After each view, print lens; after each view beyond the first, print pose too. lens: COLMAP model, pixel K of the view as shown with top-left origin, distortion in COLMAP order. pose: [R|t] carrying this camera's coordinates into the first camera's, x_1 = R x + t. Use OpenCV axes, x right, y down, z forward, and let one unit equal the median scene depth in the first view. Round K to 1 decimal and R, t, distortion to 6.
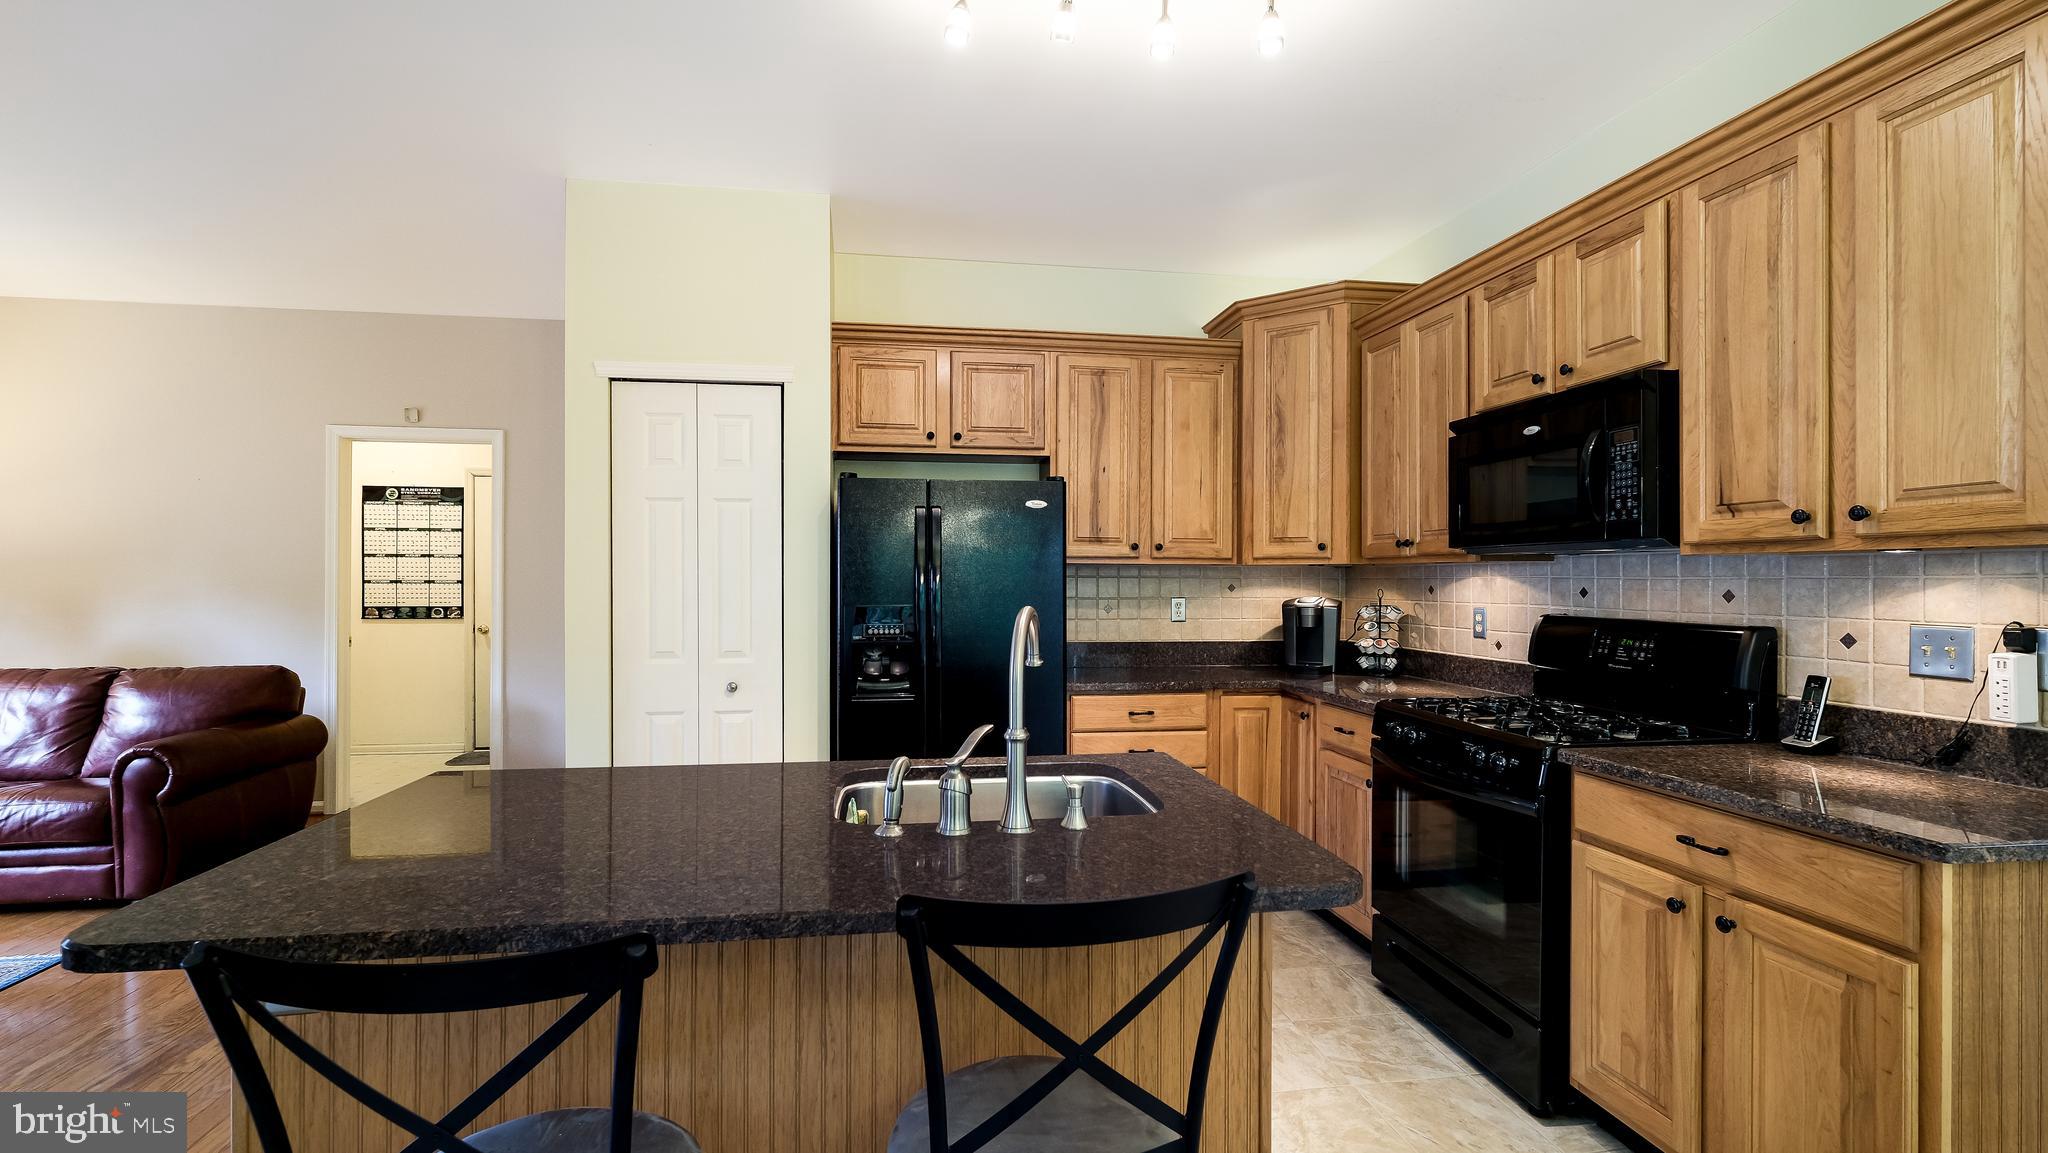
lens RADIAL K [[906.0, 0, 1016.8], [0, 906.0, 578.3], [0, 0, 1]] dist [-0.002737, -0.000299]
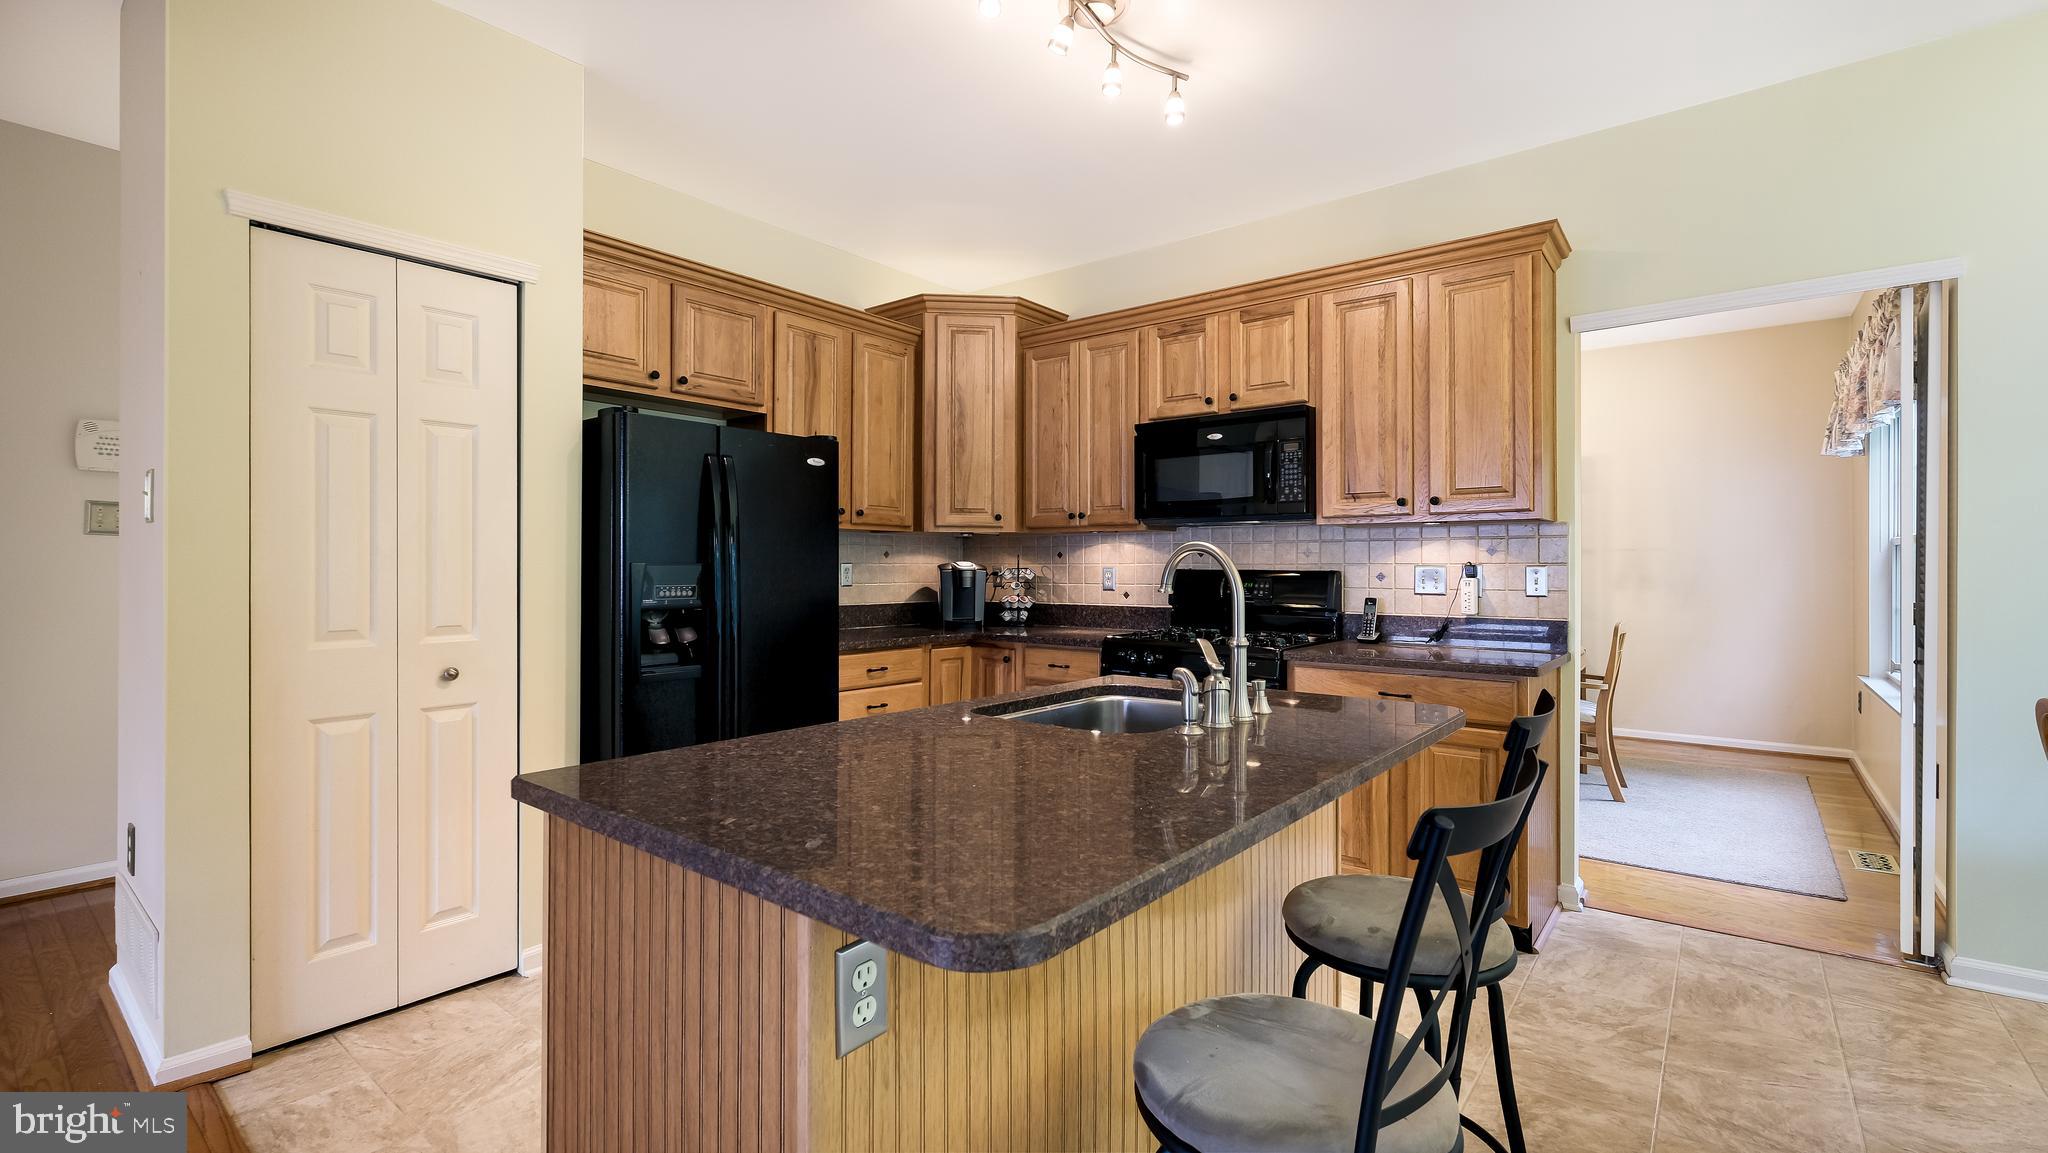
lens RADIAL K [[889.8, 0, 1025.1], [0, 889.8, 559.9], [0, 0, 1]] dist [0.000916, 0.000202]
pose [[0.735000, 0.004455, 0.678052, -0.470693], [-0.000184, 0.999980, -0.006370, 0.030942], [-0.678067, 0.004557, 0.734986, 0.137802]]
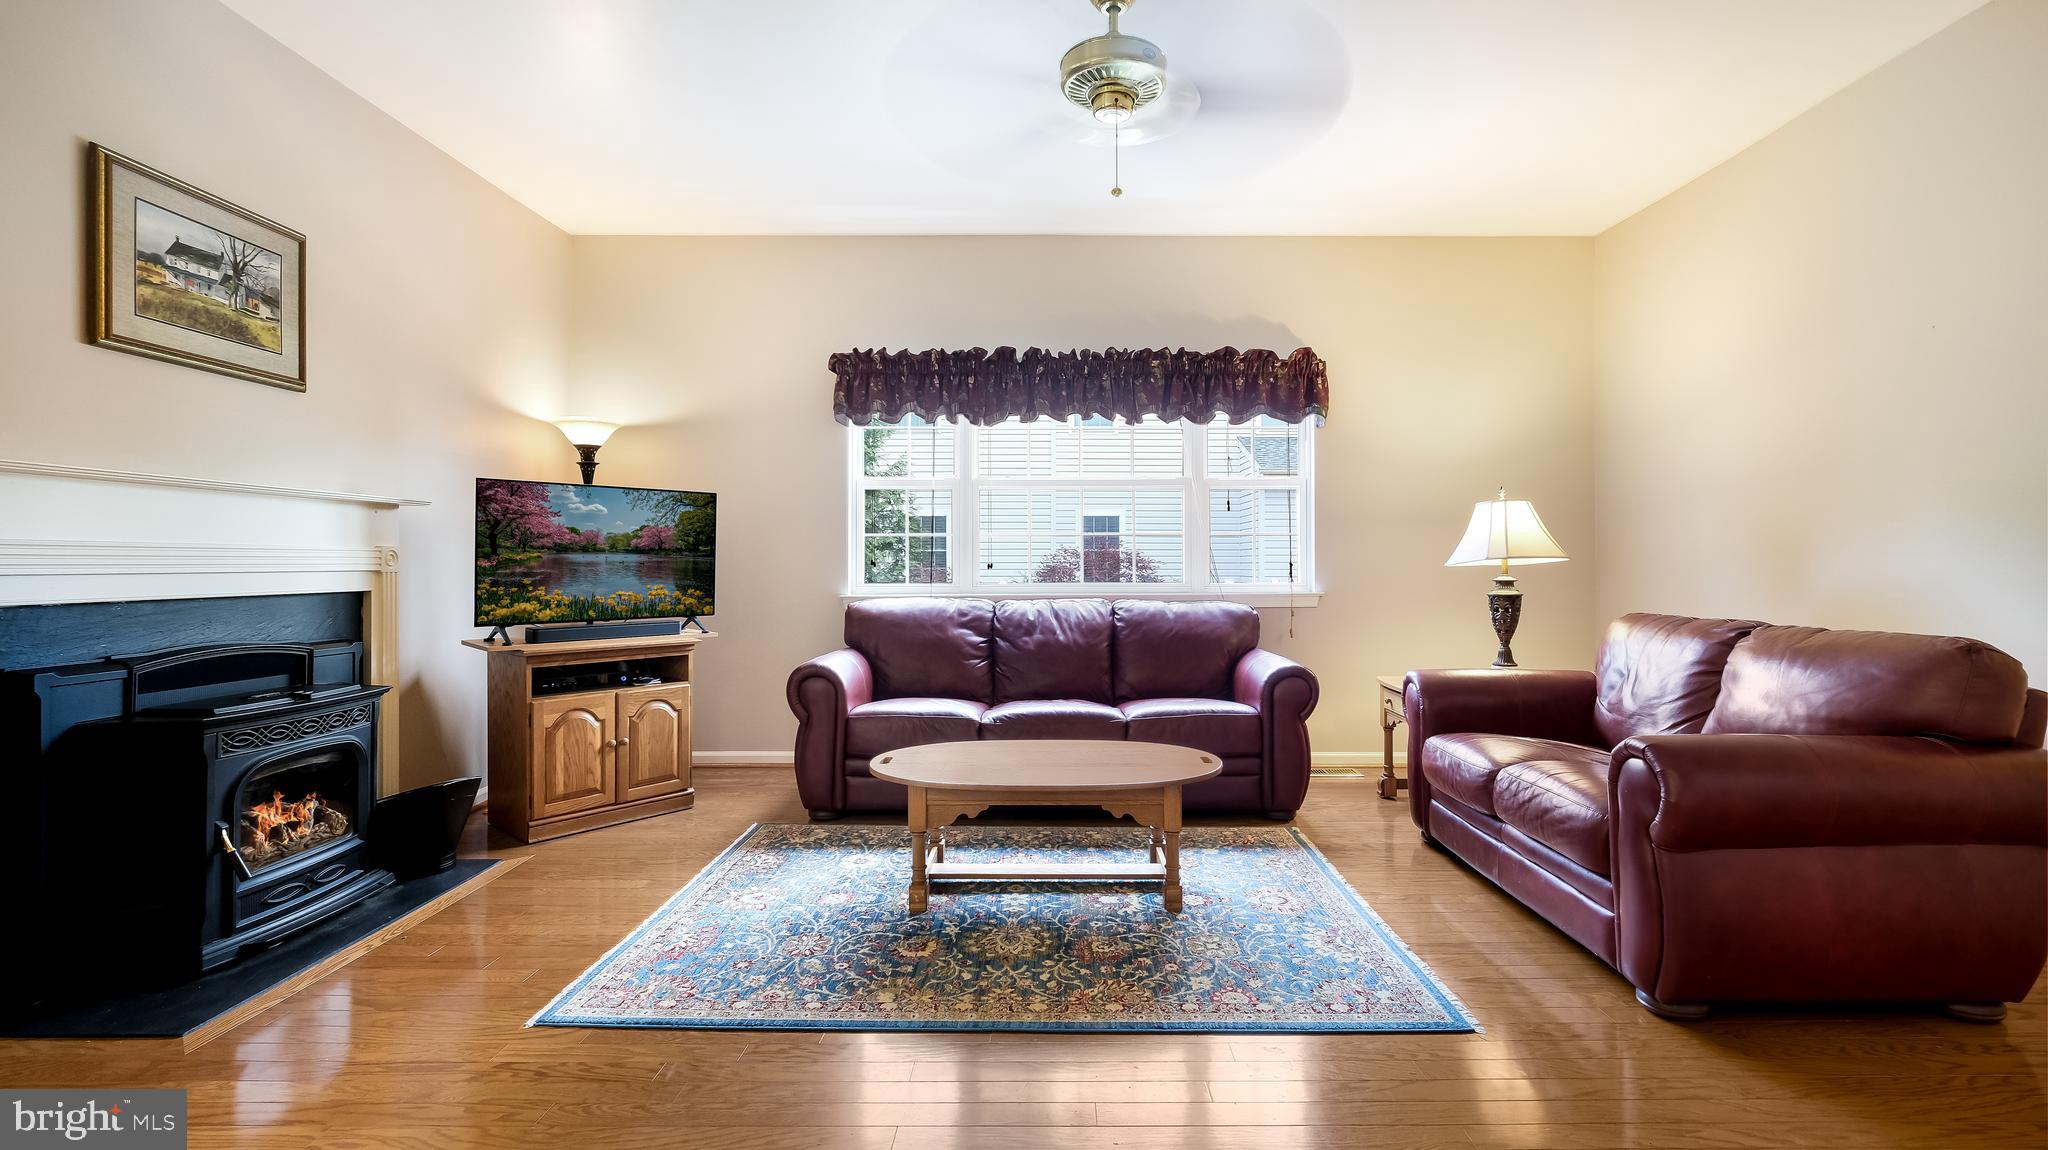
lens RADIAL K [[897.4, 0, 1058.9], [0, 897.4, 564.4], [0, 0, 1]] dist [-0.006257, -0.000034]
pose [[-0.132619, 0.001047, -0.991167, -0.330309], [0.002479, 0.999997, 0.000725, 0.068503], [0.991164, -0.002360, -0.132621, 0.732429]]
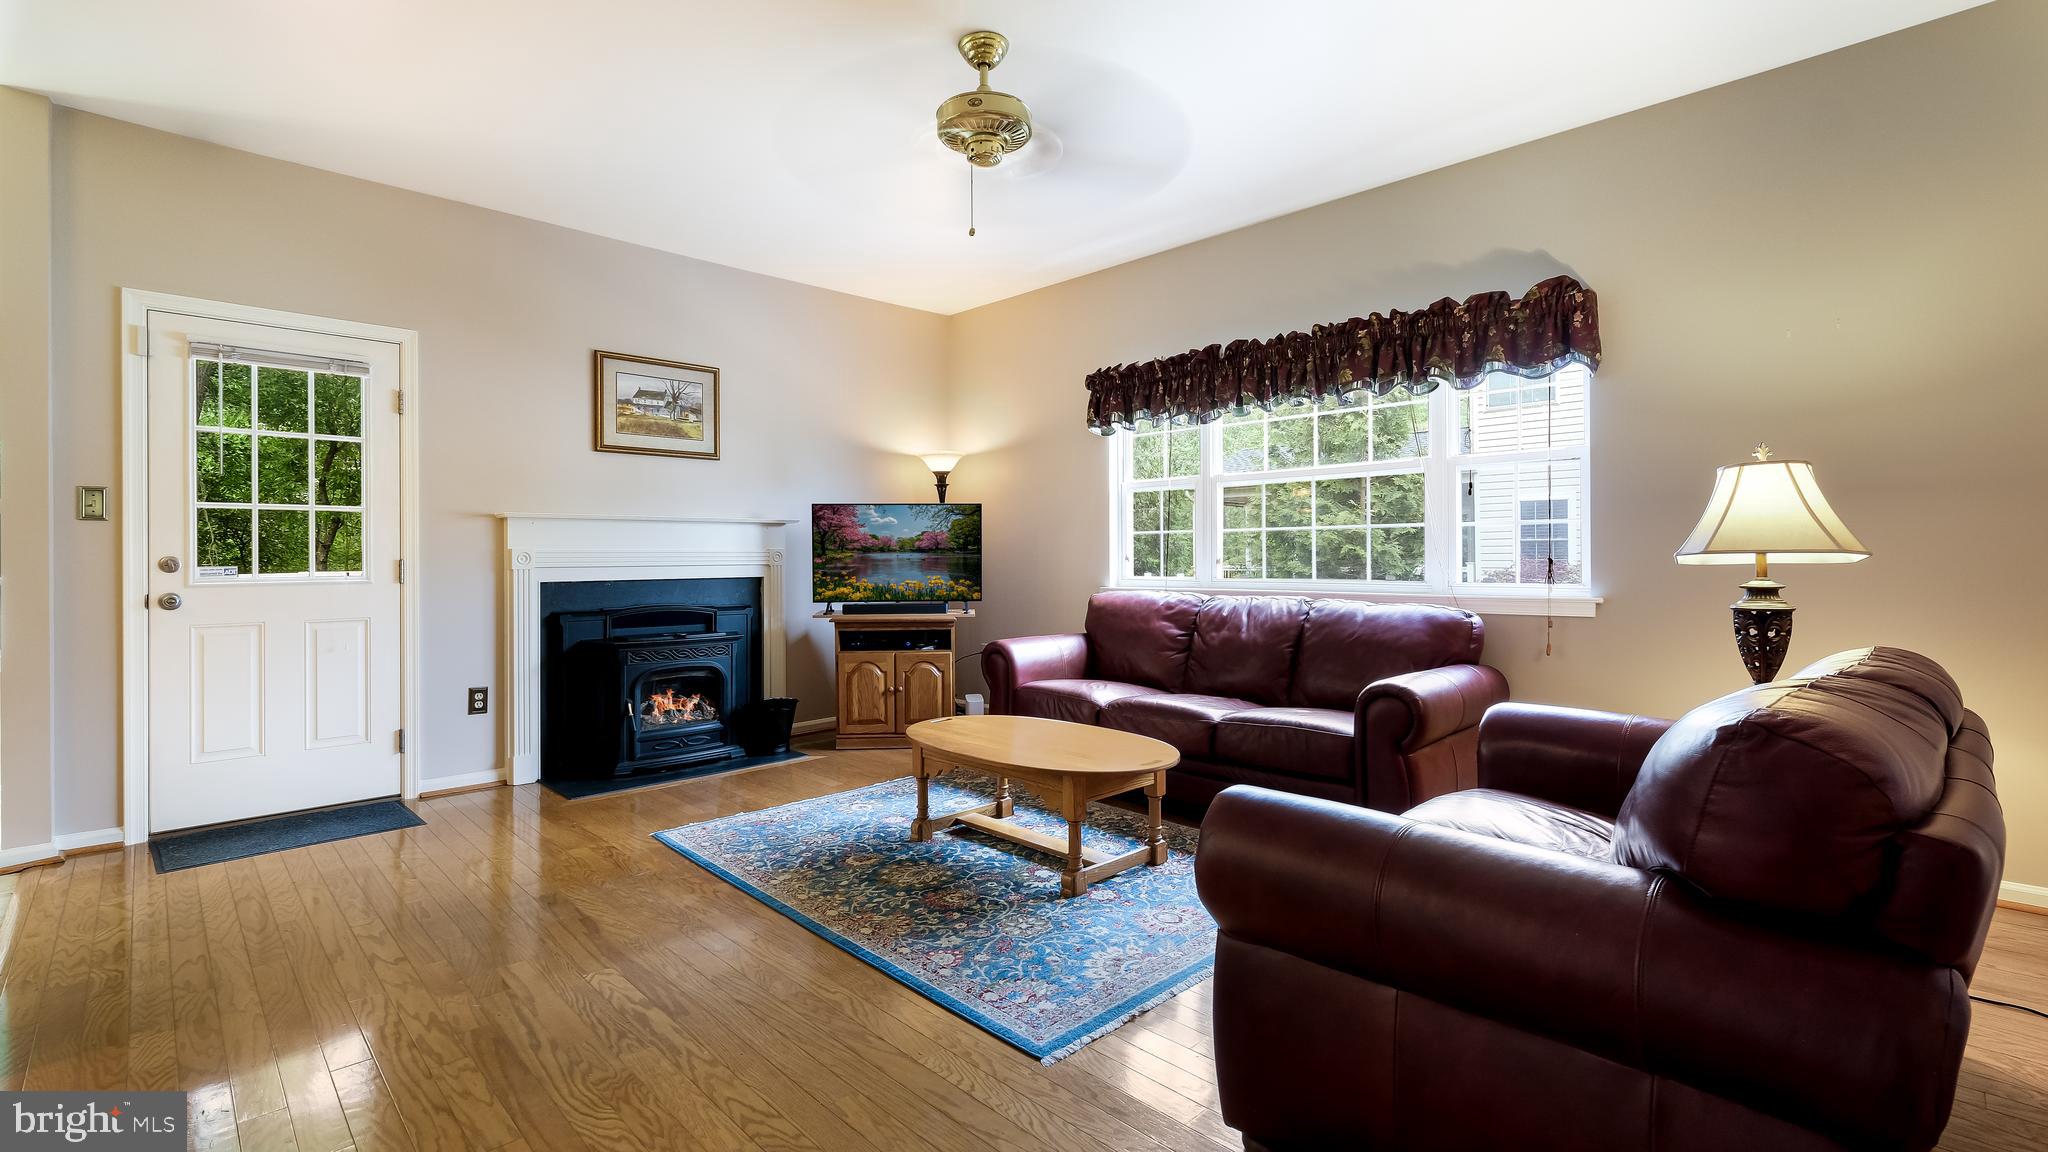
lens RADIAL K [[886.6, 0, 1028.8], [0, 886.6, 560.2], [0, 0, 1]] dist [-0.001232, -0.000074]
pose [[-0.798430, 0.006776, -0.602049, -0.623944], [0.005714, 0.999977, 0.003677, 0.062711], [0.602060, -0.000504, -0.798451, 1.386871]]
